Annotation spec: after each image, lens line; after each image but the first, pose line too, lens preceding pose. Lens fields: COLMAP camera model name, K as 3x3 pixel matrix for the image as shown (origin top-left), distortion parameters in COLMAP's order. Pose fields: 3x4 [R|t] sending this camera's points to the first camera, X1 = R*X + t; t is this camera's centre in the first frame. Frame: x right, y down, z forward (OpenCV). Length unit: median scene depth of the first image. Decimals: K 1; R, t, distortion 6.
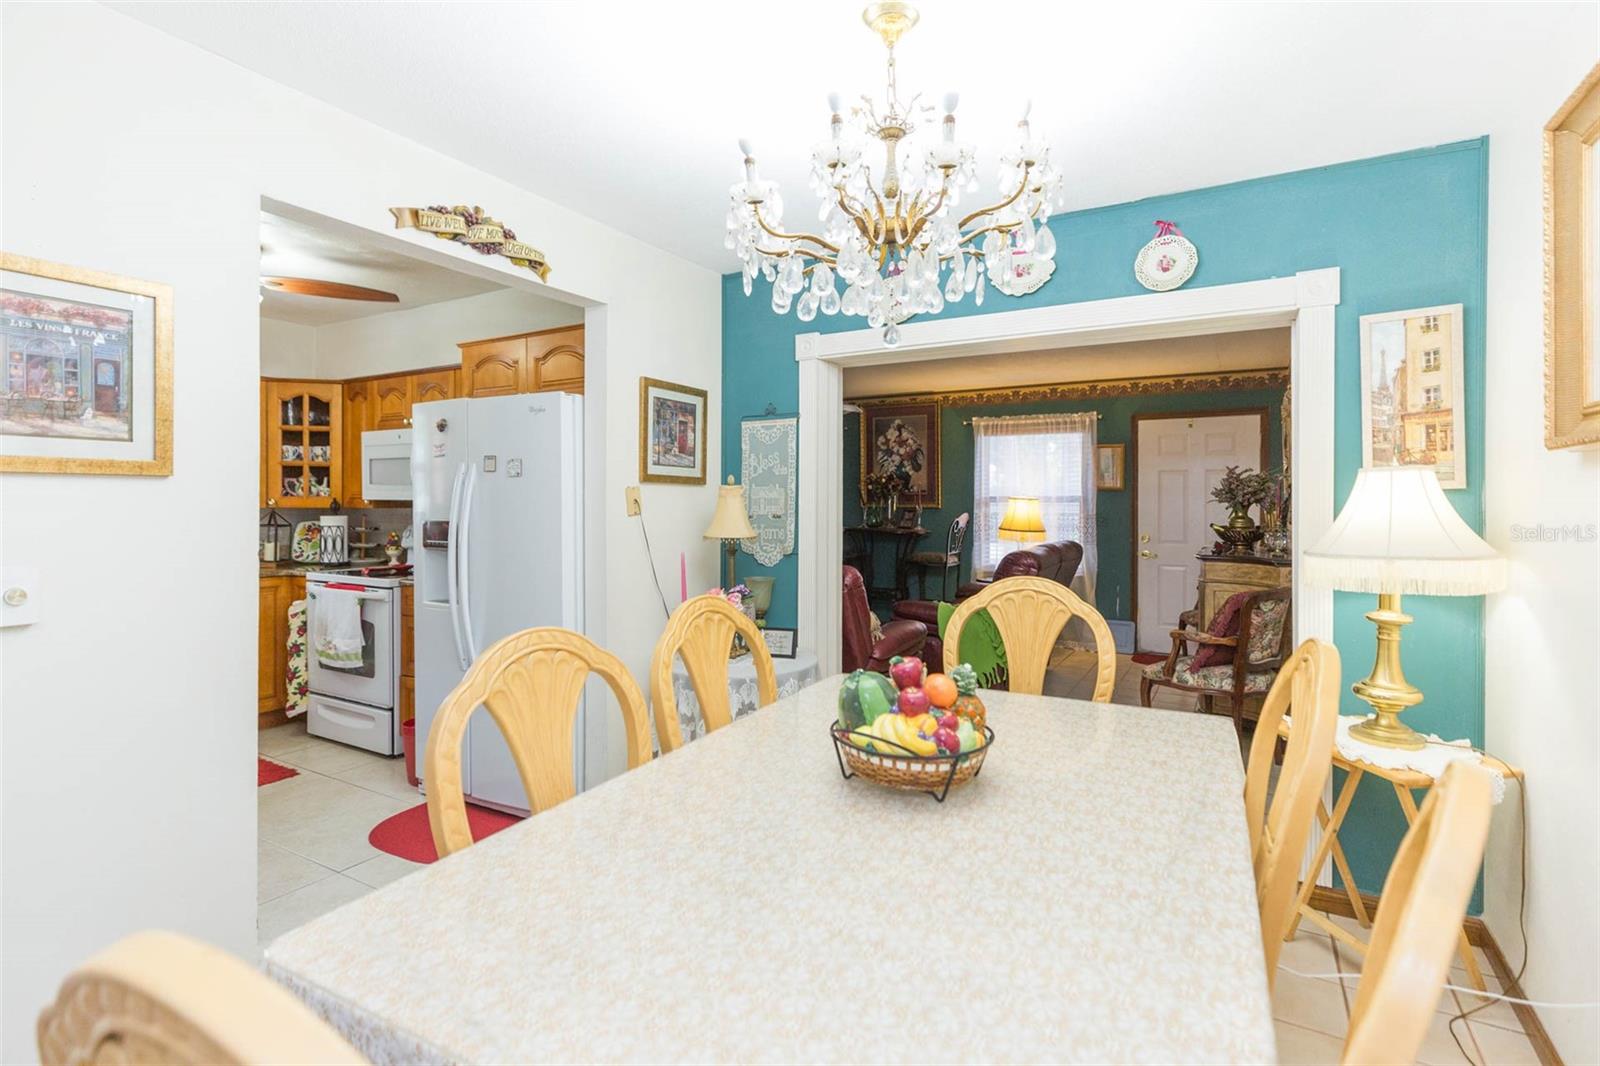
lens RADIAL K [[756.0, 0, 798.6], [0, 756.0, 506.2], [0, 0, 1]] dist [0.003262, 0.000037]
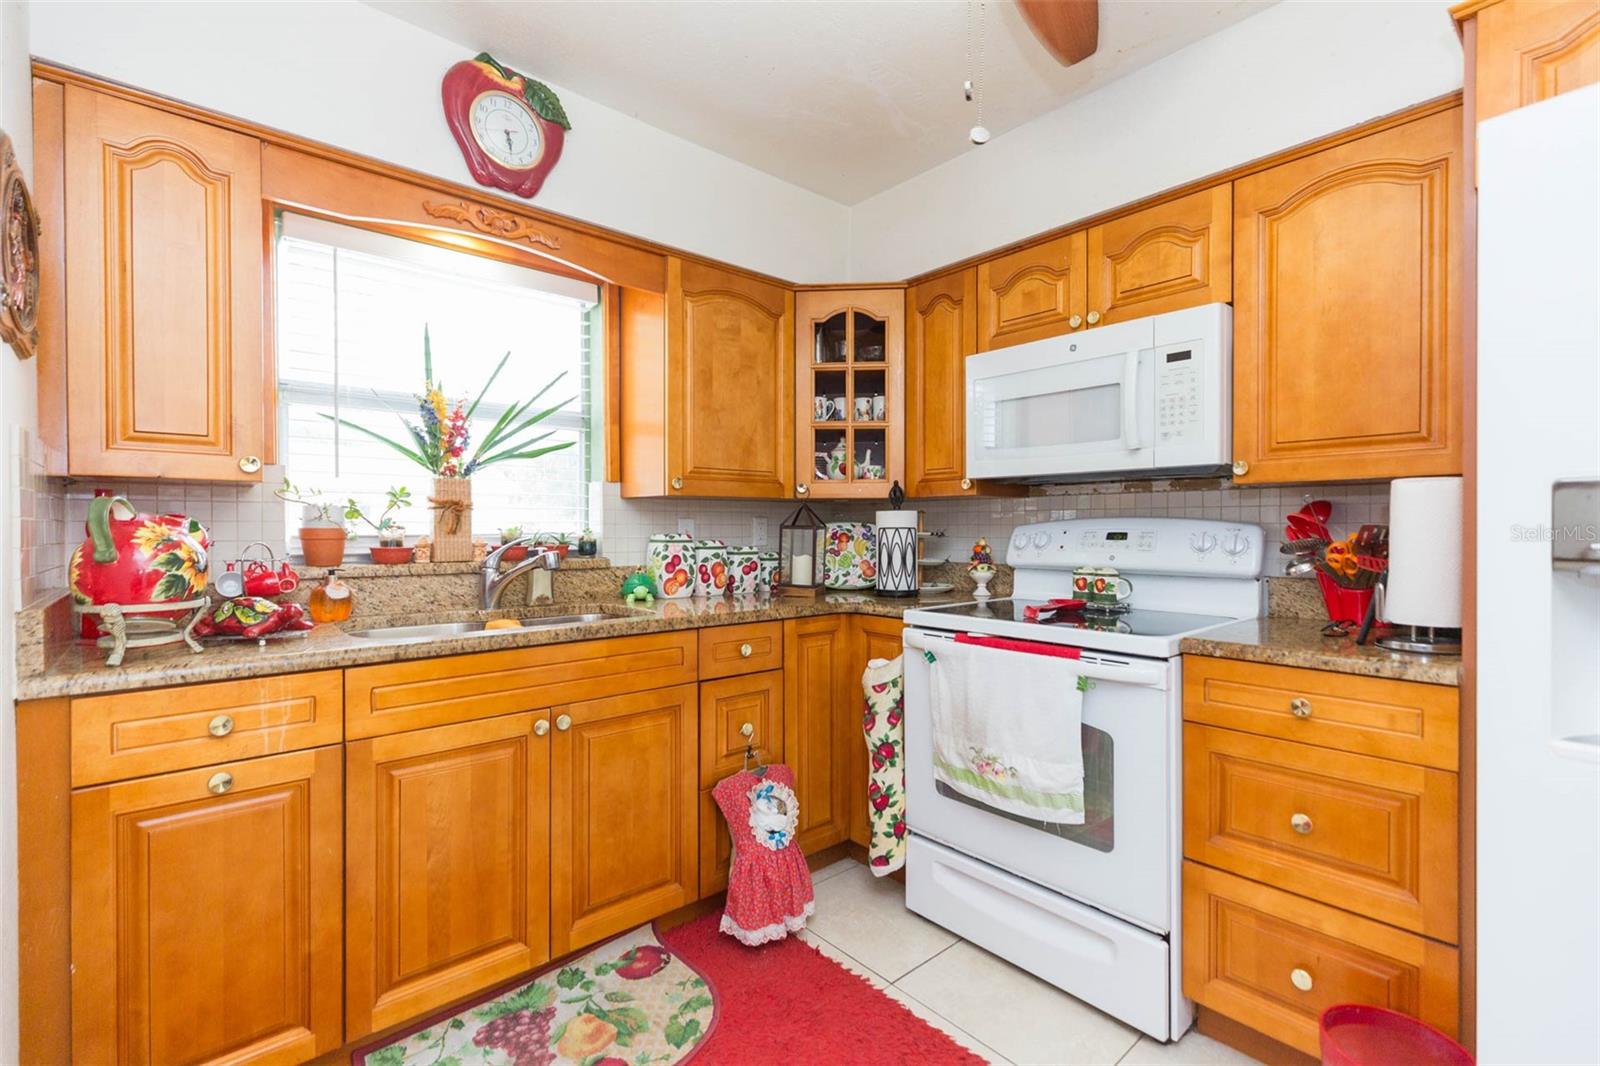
lens RADIAL K [[706.8, 0, 799.6], [0, 706.8, 532.5], [0, 0, 1]] dist [0.004563, -0.000609]
pose [[0.943680, -0.002500, -0.330850, -0.506418], [0.001458, 0.999993, -0.003400, 0.031539], [0.330856, 0.002726, 0.943677, 0.459207]]
